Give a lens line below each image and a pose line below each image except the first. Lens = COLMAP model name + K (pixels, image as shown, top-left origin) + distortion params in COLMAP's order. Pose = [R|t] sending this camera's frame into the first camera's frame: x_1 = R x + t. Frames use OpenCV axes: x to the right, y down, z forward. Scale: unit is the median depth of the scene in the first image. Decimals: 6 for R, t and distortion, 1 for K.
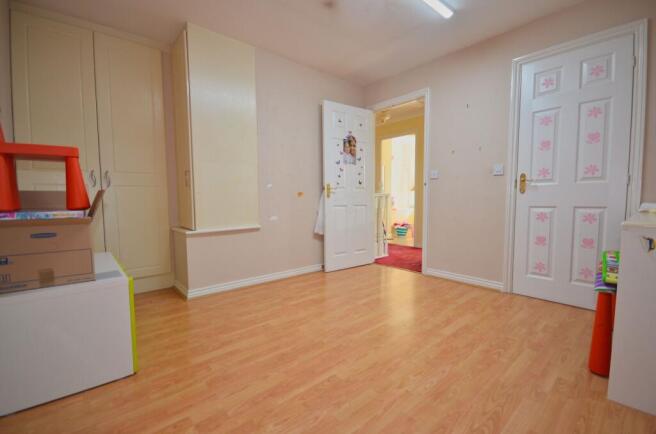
lens RADIAL K [[285.4, 0, 333.0], [0, 285.4, 219.3], [0, 0, 1]] dist [0.016378, -0.016796]
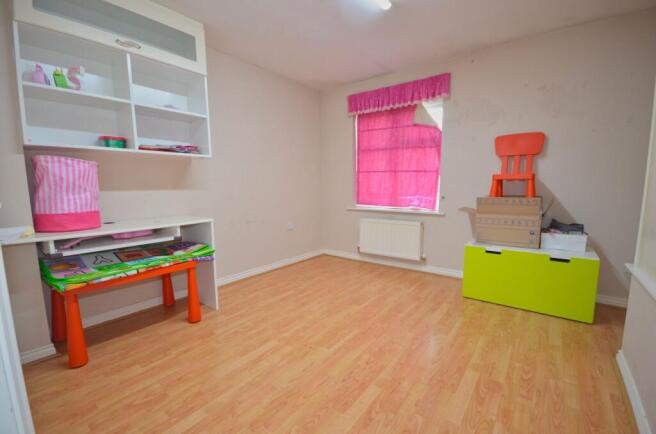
lens RADIAL K [[285.4, 0, 333.0], [0, 285.4, 219.3], [0, 0, 1]] dist [0.016378, -0.016796]
pose [[-0.980786, 0.035358, -0.191856, 0.382473], [-0.002829, 0.980757, 0.195210, -0.251342], [0.195067, 0.192002, -0.961813, 2.045817]]
